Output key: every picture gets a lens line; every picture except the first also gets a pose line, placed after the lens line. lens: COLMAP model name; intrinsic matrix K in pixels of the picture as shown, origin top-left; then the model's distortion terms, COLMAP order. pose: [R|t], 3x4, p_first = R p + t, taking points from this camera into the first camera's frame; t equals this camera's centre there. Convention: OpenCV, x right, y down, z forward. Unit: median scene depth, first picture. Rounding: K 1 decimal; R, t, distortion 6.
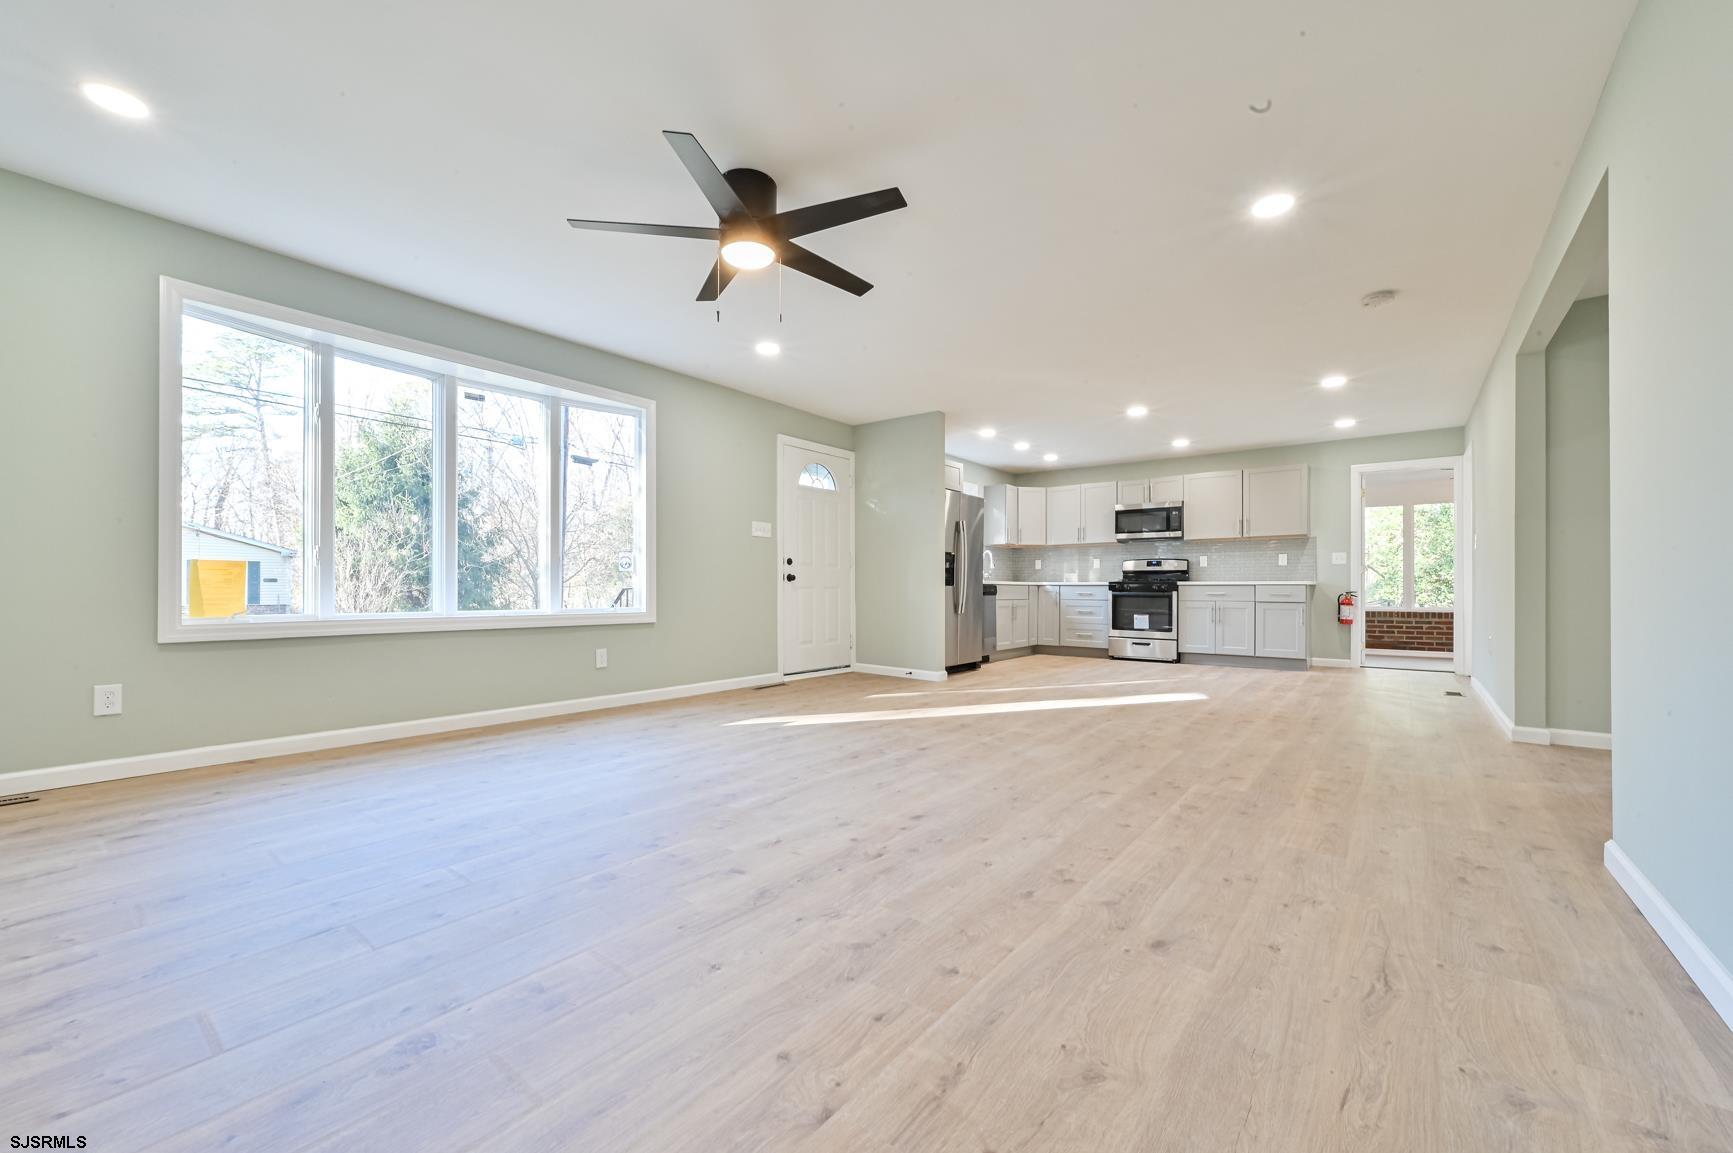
lens RADIAL K [[682.0, 0, 867.4], [0, 682.0, 584.2], [0, 0, 1]] dist [-0.001481, 0.000880]
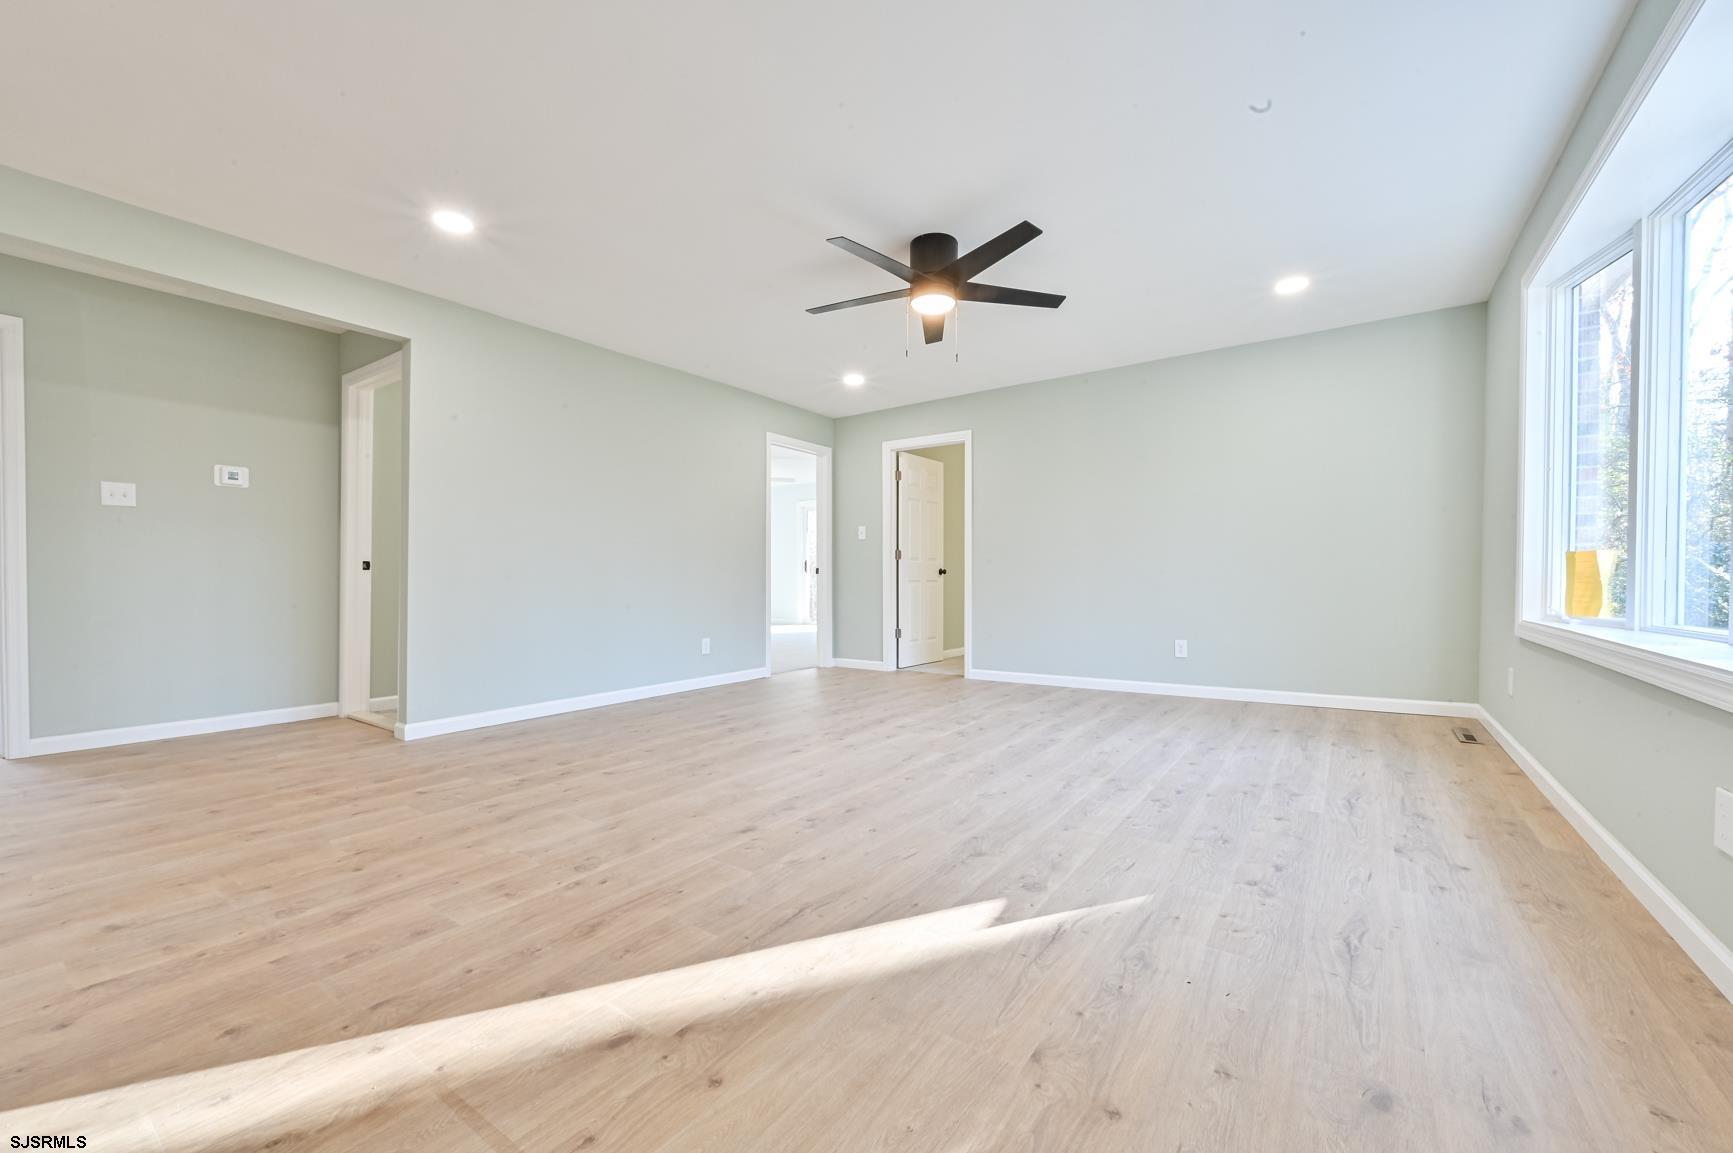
lens RADIAL K [[682.0, 0, 865.7], [0, 682.0, 583.0], [0, 0, 1]] dist [-0.001481, 0.000880]
pose [[-0.998888, -0.001751, -0.047108, -0.000181], [-0.001751, 0.999998, -0.000048, 0.004489], [0.047108, 0.000035, -0.998890, 1.190949]]
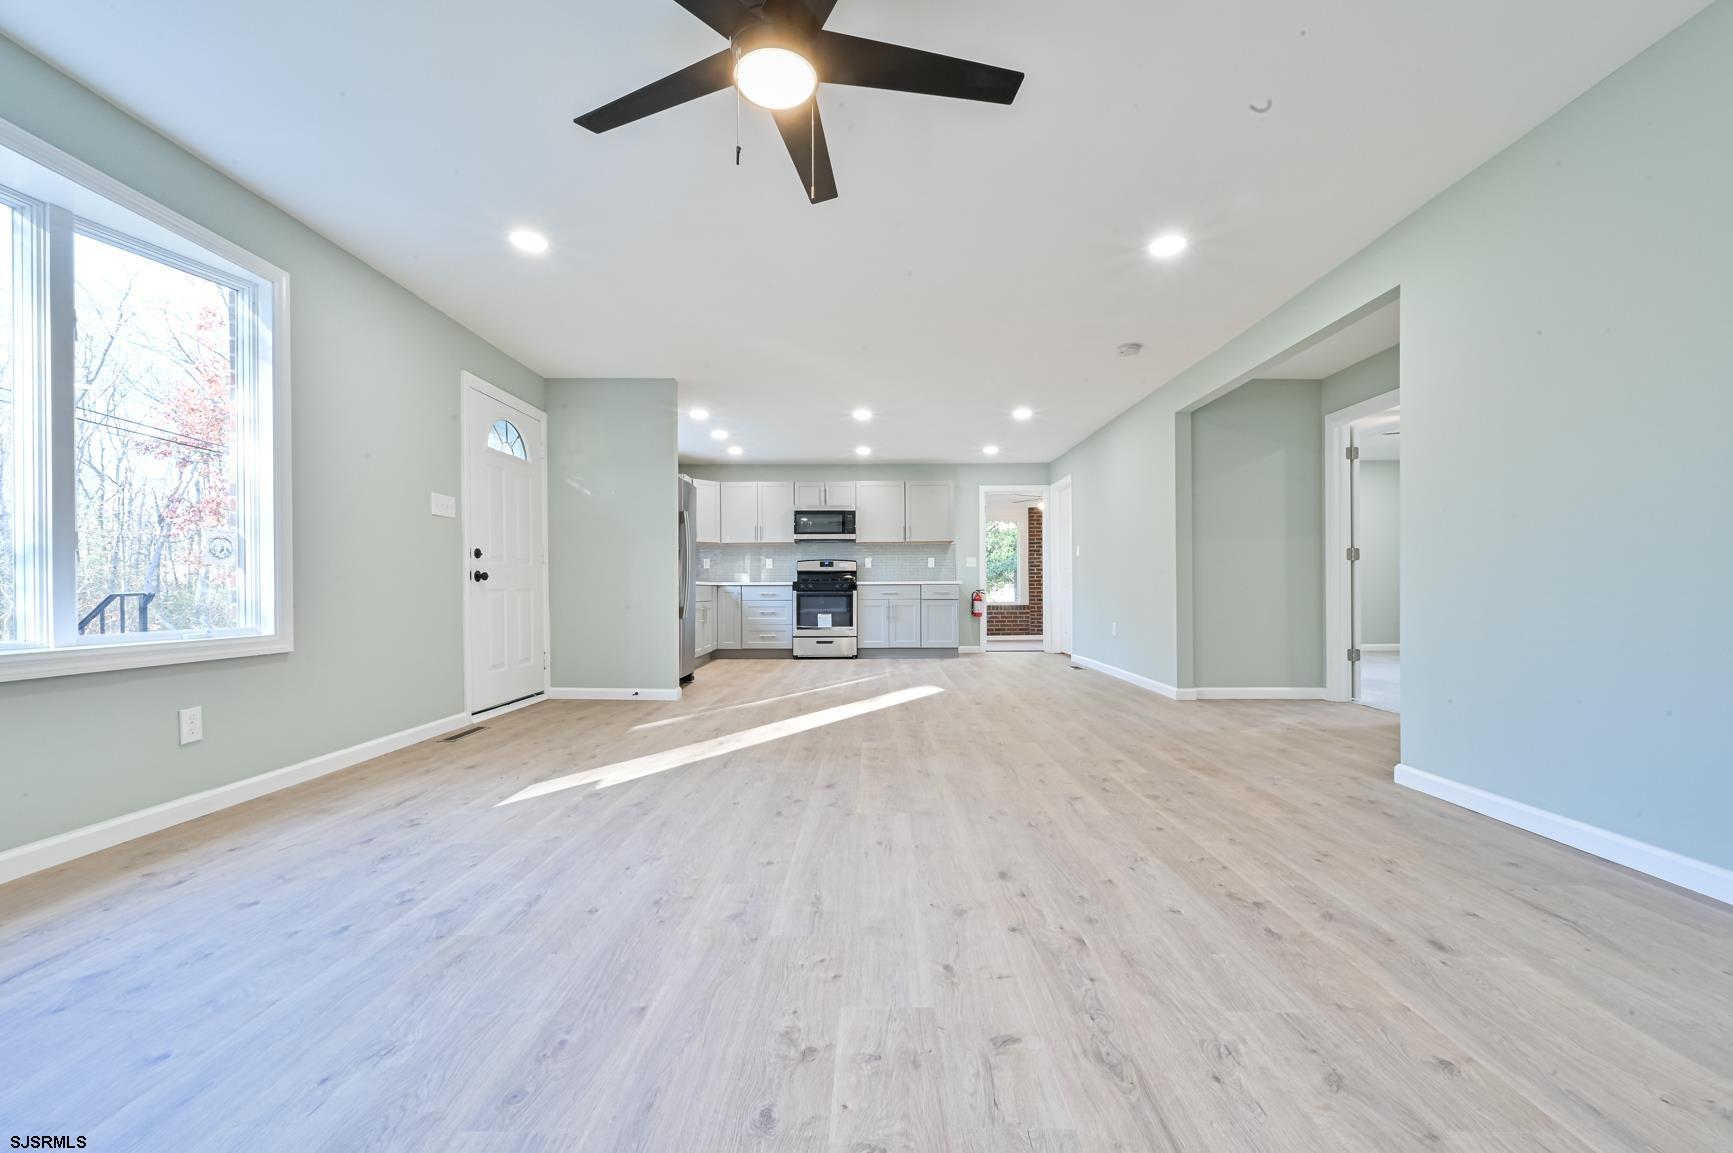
lens RADIAL K [[682.0, 0, 865.6], [0, 682.0, 584.7], [0, 0, 1]] dist [-0.001481, 0.000880]
pose [[0.794335, -0.003864, 0.607468, -0.273367], [0.003751, 0.999992, 0.001455, -0.000714], [-0.607469, 0.001123, 0.794343, 0.234064]]
